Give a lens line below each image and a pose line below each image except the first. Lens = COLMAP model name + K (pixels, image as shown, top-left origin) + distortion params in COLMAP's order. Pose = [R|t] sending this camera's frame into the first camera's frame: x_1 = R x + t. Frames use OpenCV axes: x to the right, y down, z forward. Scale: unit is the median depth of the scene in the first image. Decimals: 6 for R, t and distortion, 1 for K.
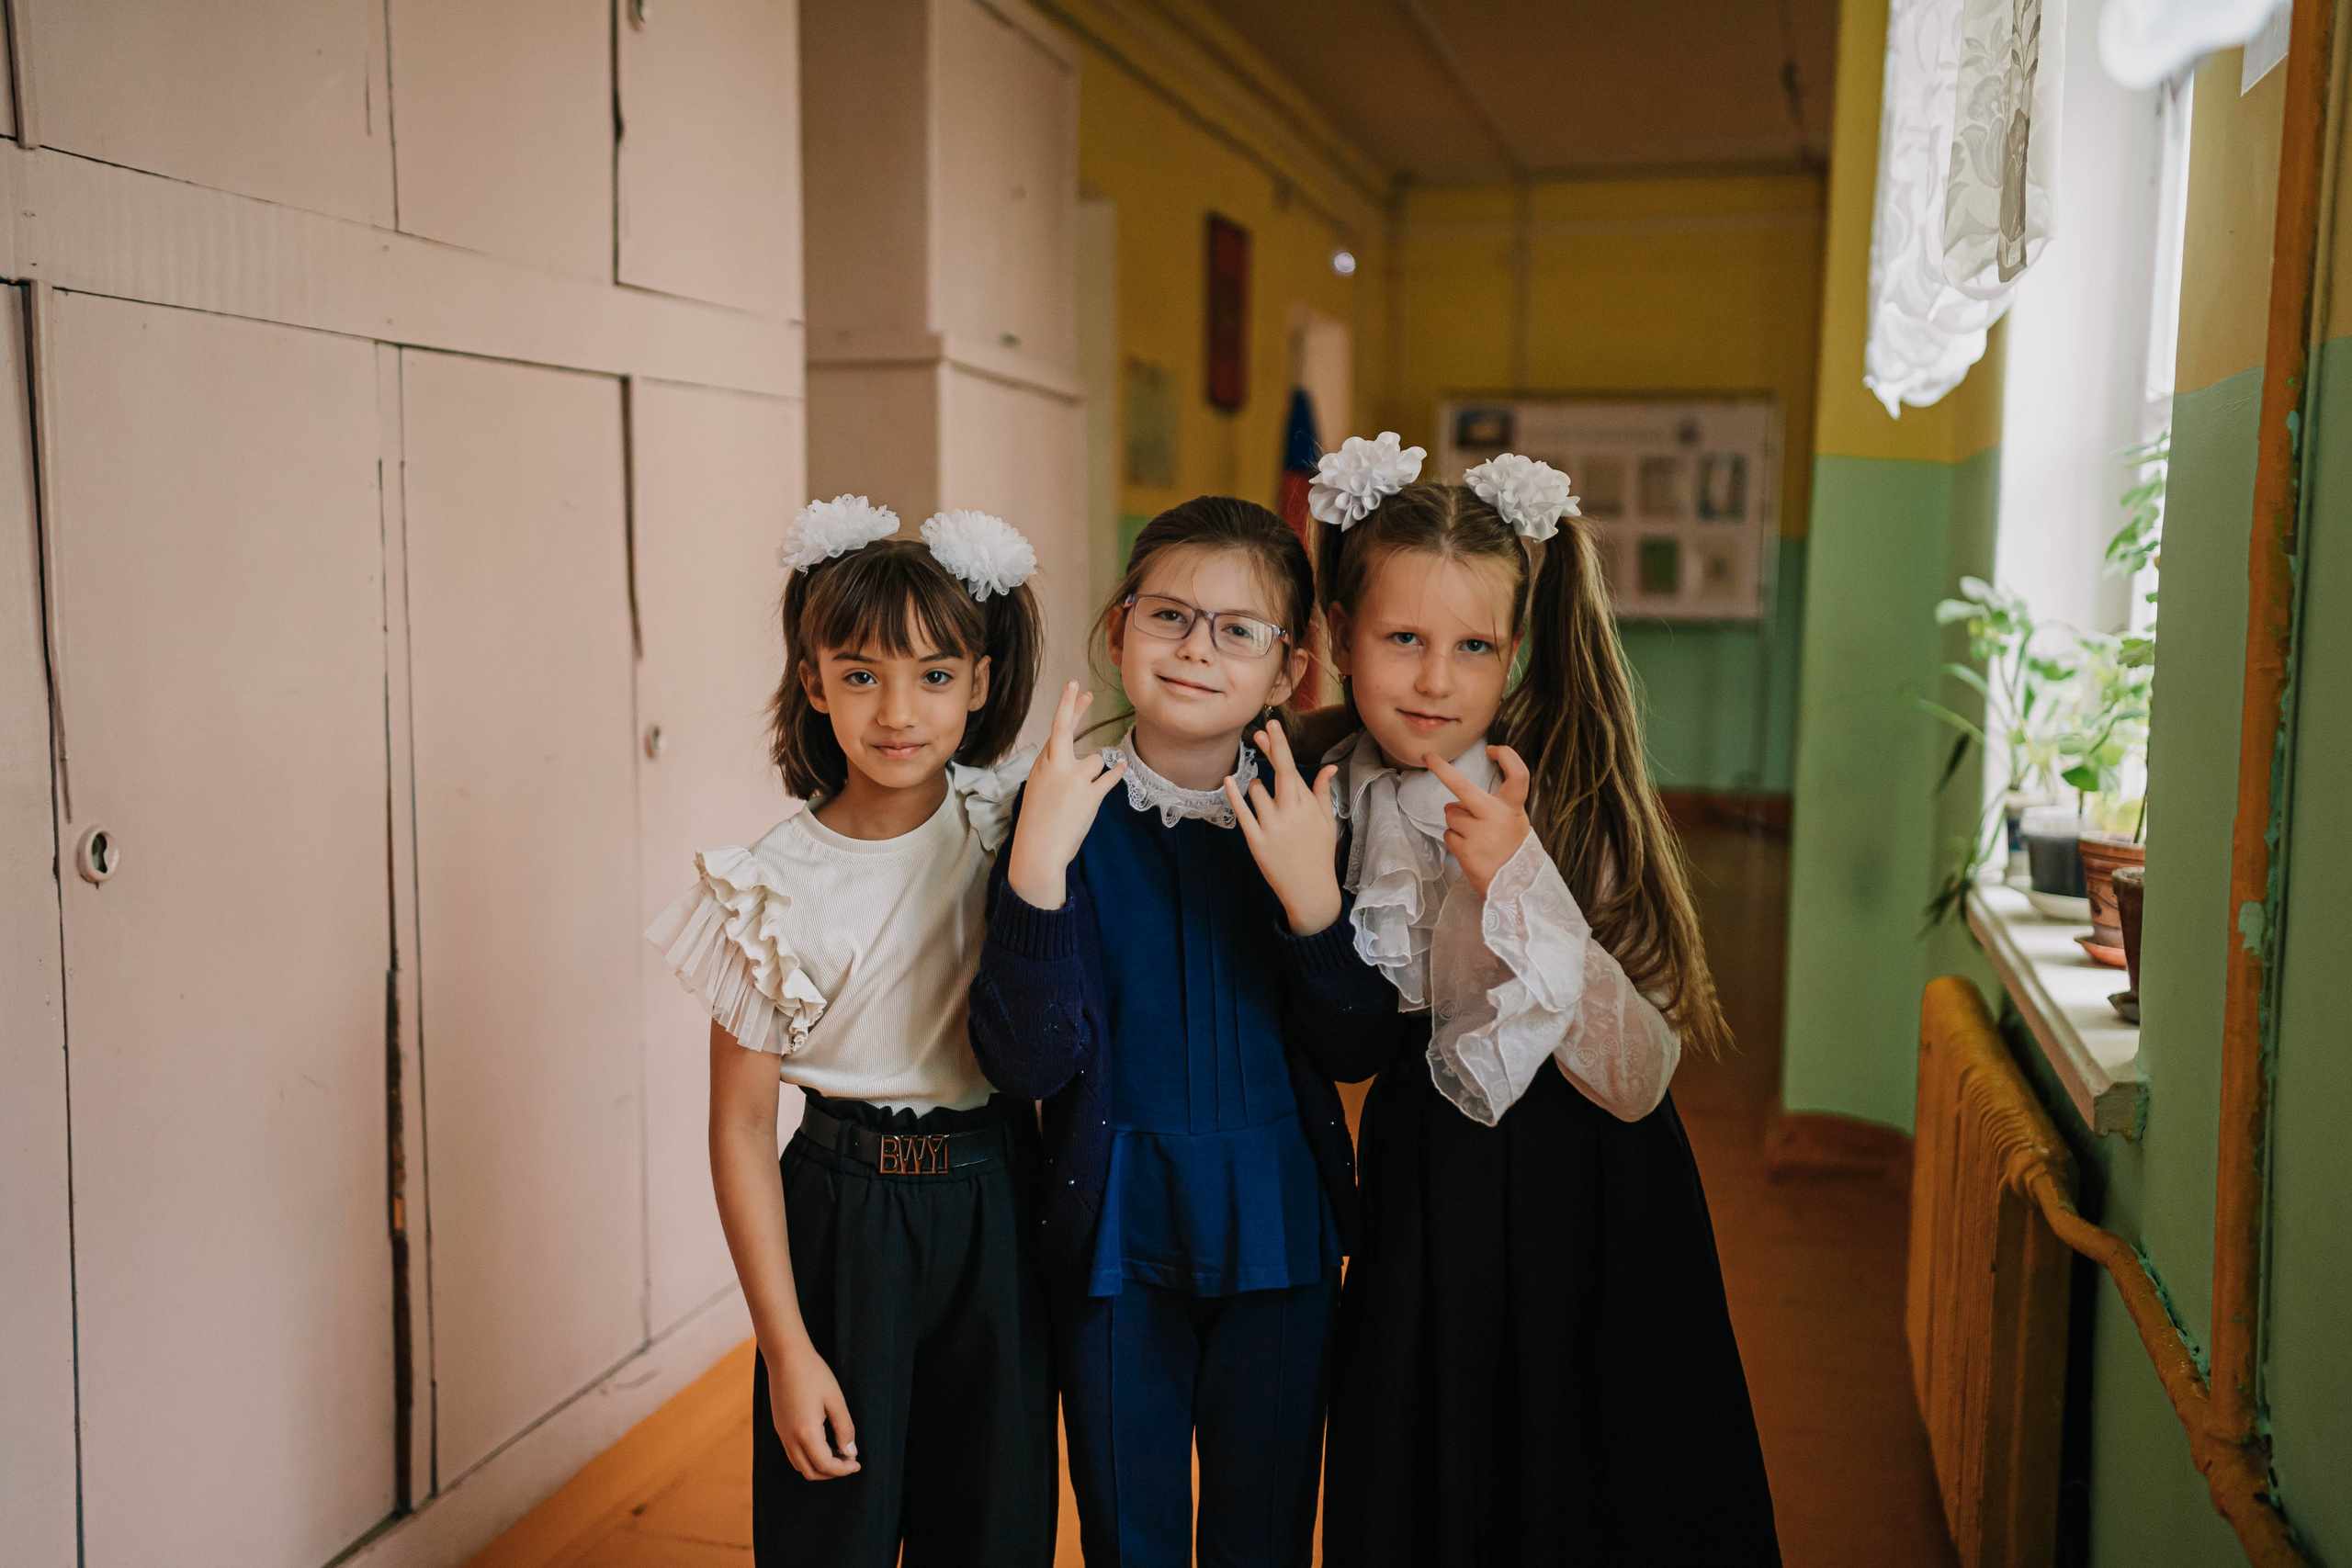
lens RADIAL K [[2184.9, 0, 1184.1], [0, 2184.9, 776.8], [0, 0, 1]] dist [0.072477, 0.000000]
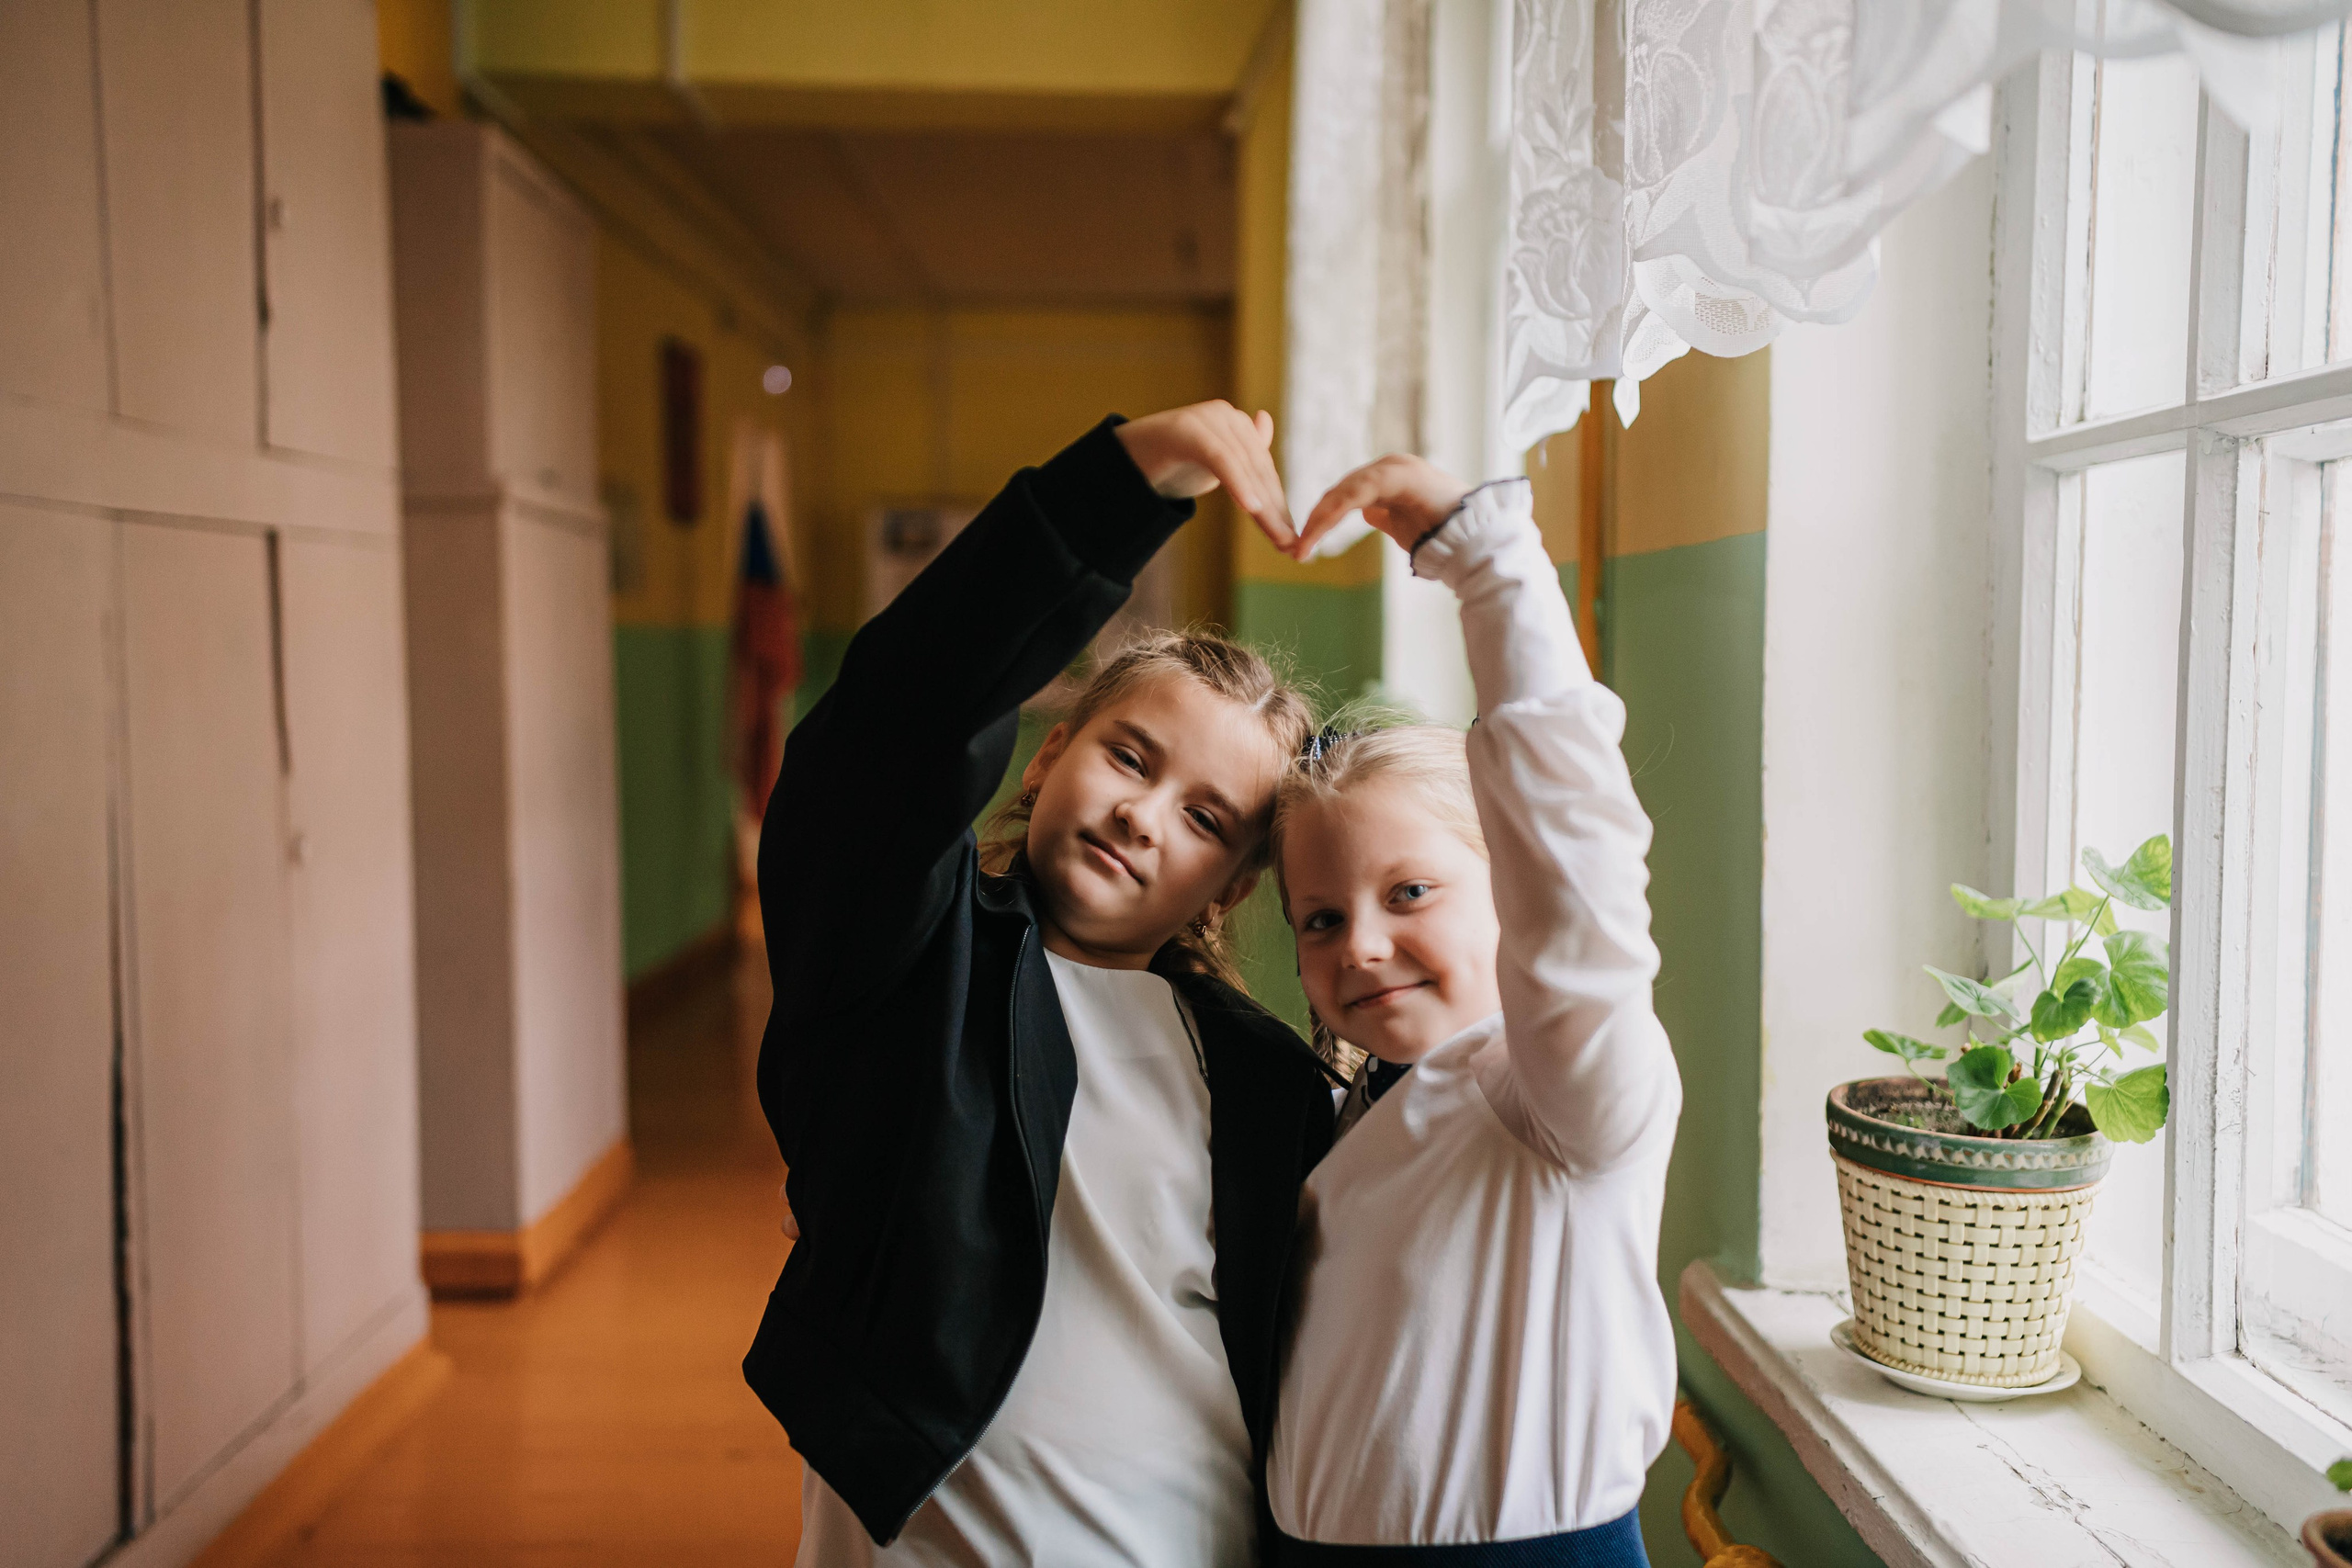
lens RADIAL K [[2184.9, 0, 1162.7], [0, 2184.9, 779.0], [0, 0, 1]] dist [0.072477, 0.000000]
pose [[0.964018, -0.027032, 0.264459, -0.107590], [0.036975, 0.998781, -0.032693, 0.001924], [-0.263253, 0.041295, 0.963843, -0.208177]]
